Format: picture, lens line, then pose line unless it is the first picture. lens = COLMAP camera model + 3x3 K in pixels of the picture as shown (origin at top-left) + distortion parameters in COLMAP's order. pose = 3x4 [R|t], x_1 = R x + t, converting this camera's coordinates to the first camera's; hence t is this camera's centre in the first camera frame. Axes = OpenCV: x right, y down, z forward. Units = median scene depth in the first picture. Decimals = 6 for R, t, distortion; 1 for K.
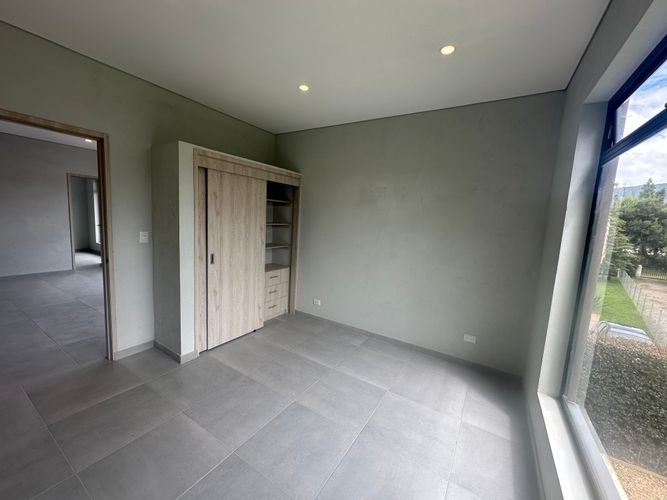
lens RADIAL K [[264.9, 0, 333.7], [0, 264.9, 249.7], [0, 0, 1]] dist [-0.012890, 0.000207]
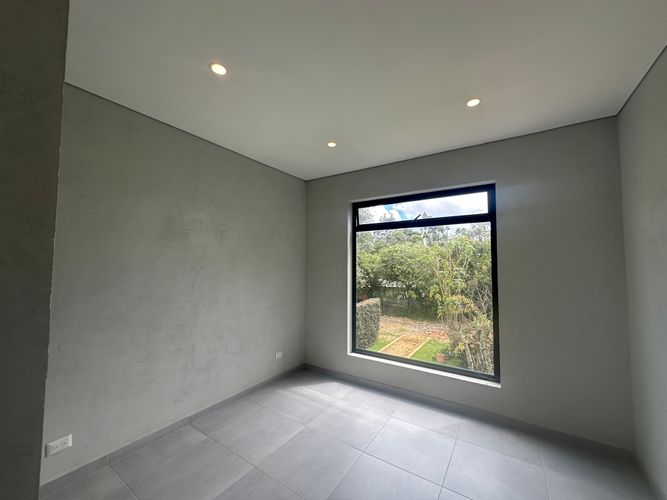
lens RADIAL K [[264.9, 0, 330.6], [0, 264.9, 248.7], [0, 0, 1]] dist [-0.012890, 0.000207]
pose [[0.030059, 0.003036, 0.999544, -0.690018], [0.114557, 0.993396, -0.006463, -0.110944], [-0.992962, 0.114699, 0.029513, 0.674523]]
